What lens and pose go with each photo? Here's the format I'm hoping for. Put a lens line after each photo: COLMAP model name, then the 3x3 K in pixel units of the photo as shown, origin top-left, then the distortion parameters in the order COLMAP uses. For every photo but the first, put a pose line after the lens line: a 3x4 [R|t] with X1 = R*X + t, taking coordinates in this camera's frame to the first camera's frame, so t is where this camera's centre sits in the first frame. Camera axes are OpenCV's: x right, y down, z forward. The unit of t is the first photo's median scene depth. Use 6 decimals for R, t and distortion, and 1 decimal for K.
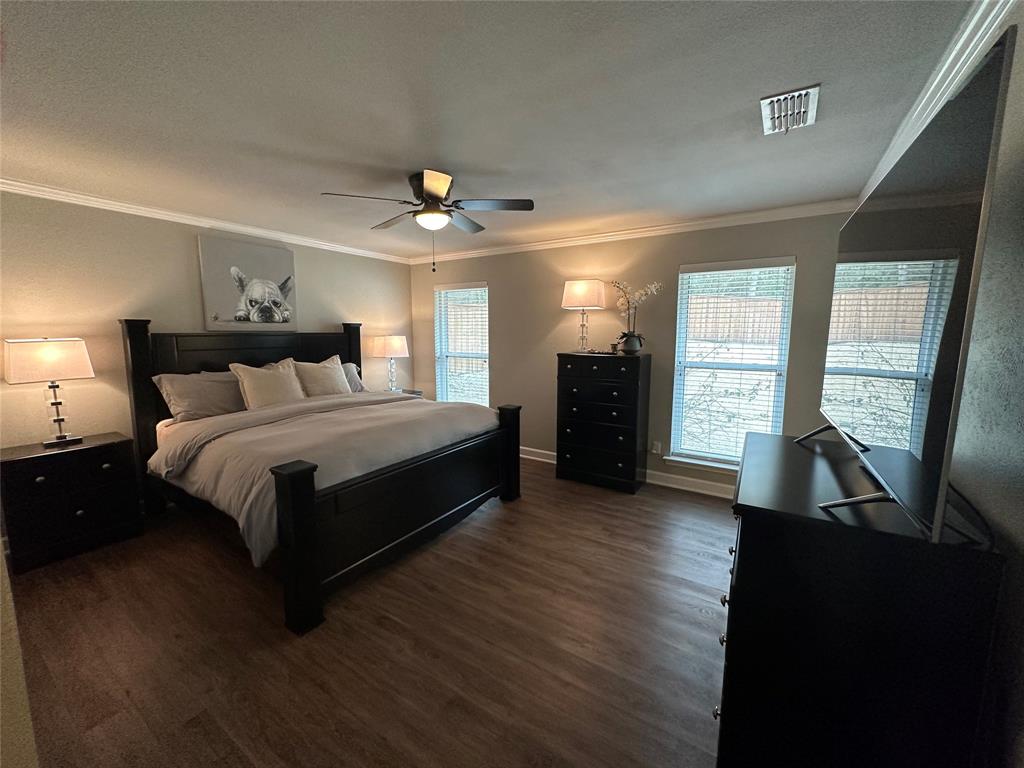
lens RADIAL K [[408.8, 0, 516.2], [0, 408.8, 383.2], [0, 0, 1]] dist [-0.005202, 0.000863]
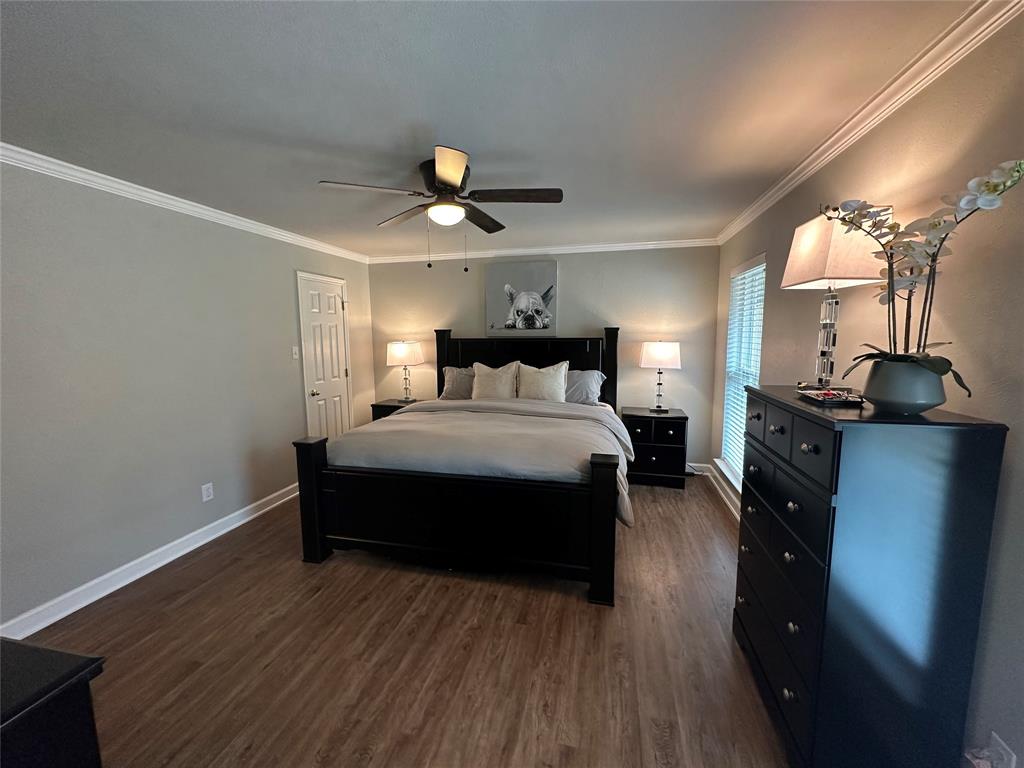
lens RADIAL K [[408.8, 0, 514.9], [0, 408.8, 385.9], [0, 0, 1]] dist [-0.005202, 0.000863]
pose [[0.323970, 0.119659, -0.938469, 0.493366], [-0.110373, 0.989976, 0.088125, -0.090663], [0.939607, 0.075032, 0.333930, 0.613525]]
